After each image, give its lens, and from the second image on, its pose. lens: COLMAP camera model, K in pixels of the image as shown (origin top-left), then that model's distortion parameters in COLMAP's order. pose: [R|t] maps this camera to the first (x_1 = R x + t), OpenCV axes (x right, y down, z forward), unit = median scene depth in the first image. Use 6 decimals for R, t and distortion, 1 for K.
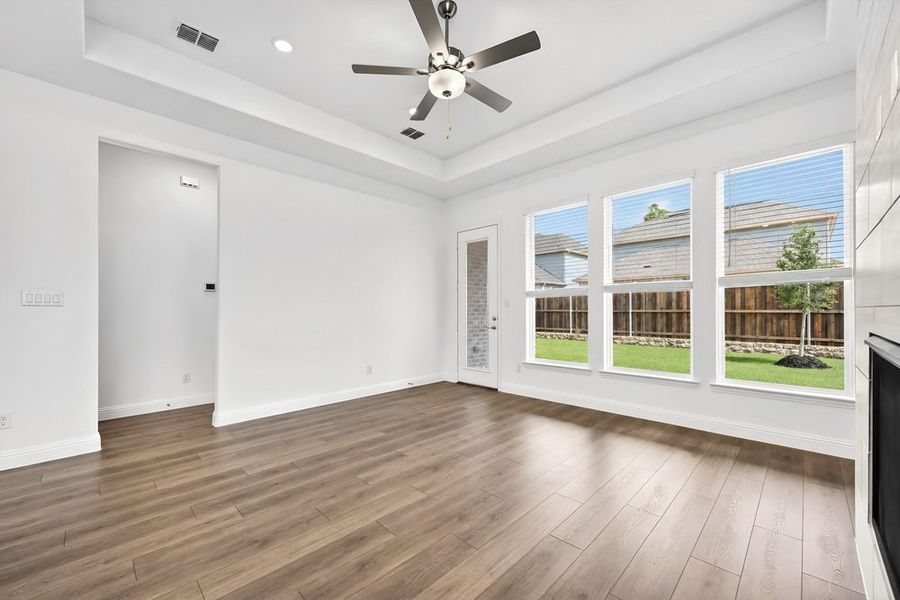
lens RADIAL K [[358.8, 0, 453.7], [0, 358.8, 305.1], [0, 0, 1]] dist [0.001834, 0.000154]
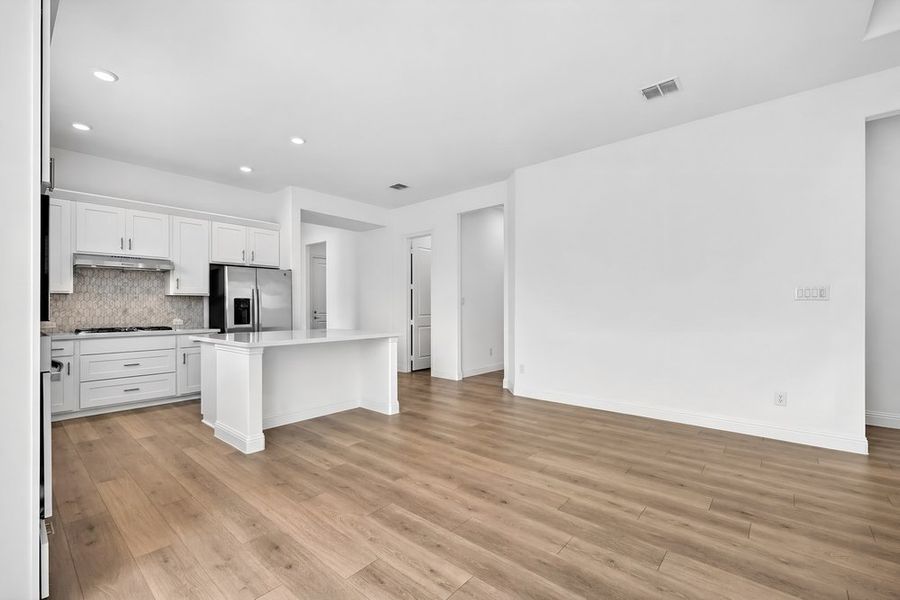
lens RADIAL K [[381.9, 0, 450.7], [0, 381.9, 311.5], [0, 0, 1]] dist [-0.002622, -0.000279]
pose [[0.085932, 0.023651, -0.996020, -0.069612], [0.014633, 0.999580, 0.024998, -0.021966], [0.996194, -0.016723, 0.085550, -0.188377]]
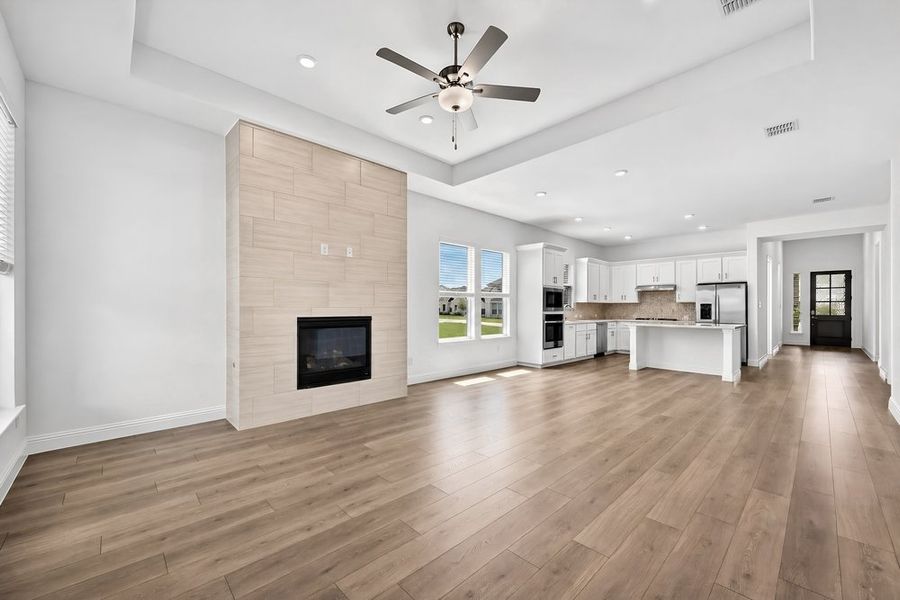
lens RADIAL K [[358.8, 0, 453.7], [0, 358.8, 305.1], [0, 0, 1]] dist [0.001834, 0.000154]
pose [[-0.999887, -0.000424, 0.015046, -0.019366], [-0.000772, 0.999733, -0.023112, 0.023762], [-0.015032, -0.023121, -0.999620, 1.867192]]
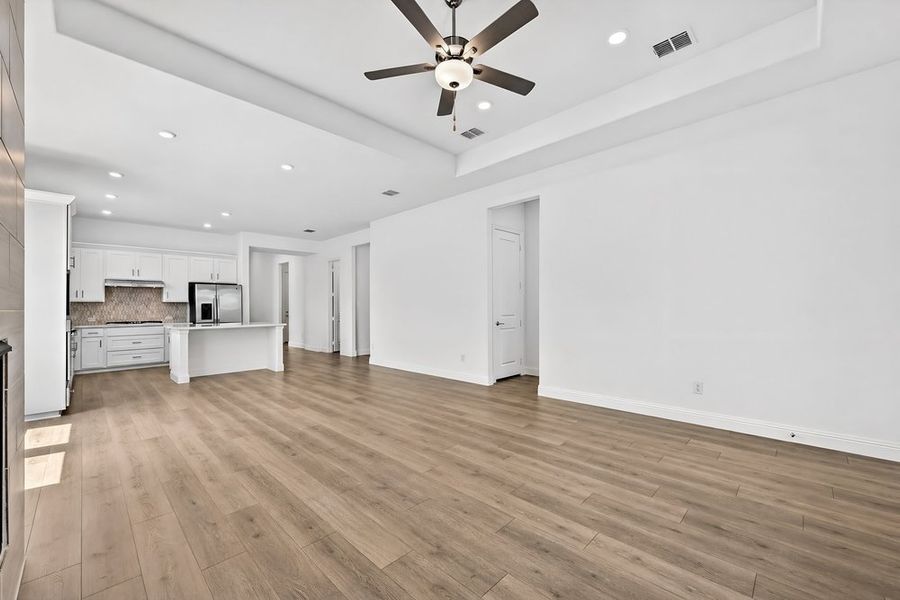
lens RADIAL K [[358.8, 0, 453.7], [0, 358.8, 305.1], [0, 0, 1]] dist [0.001834, 0.000154]
pose [[0.010324, -0.000602, -0.999947, 0.856321], [0.021906, 0.999760, -0.000376, 0.001312], [0.999707, -0.021901, 0.010335, 0.885628]]
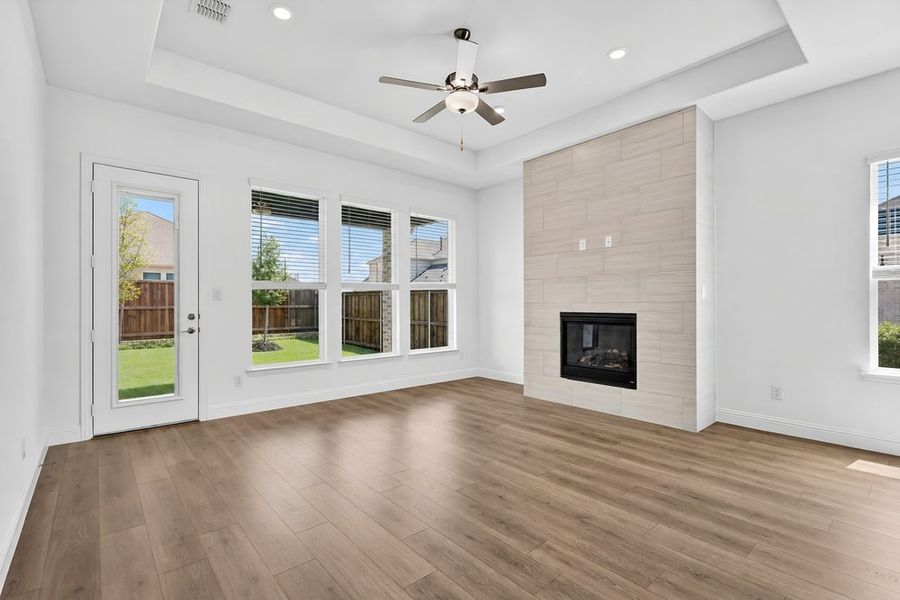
lens RADIAL K [[411.9, 0, 451.1], [0, 411.9, 306.0], [0, 0, 1]] dist [0.000913, 0.000042]
pose [[0.077378, 0.000236, 0.997002, -1.159464], [-0.012918, 0.999916, 0.000766, 0.018060], [-0.996918, -0.012939, 0.077374, 0.842424]]
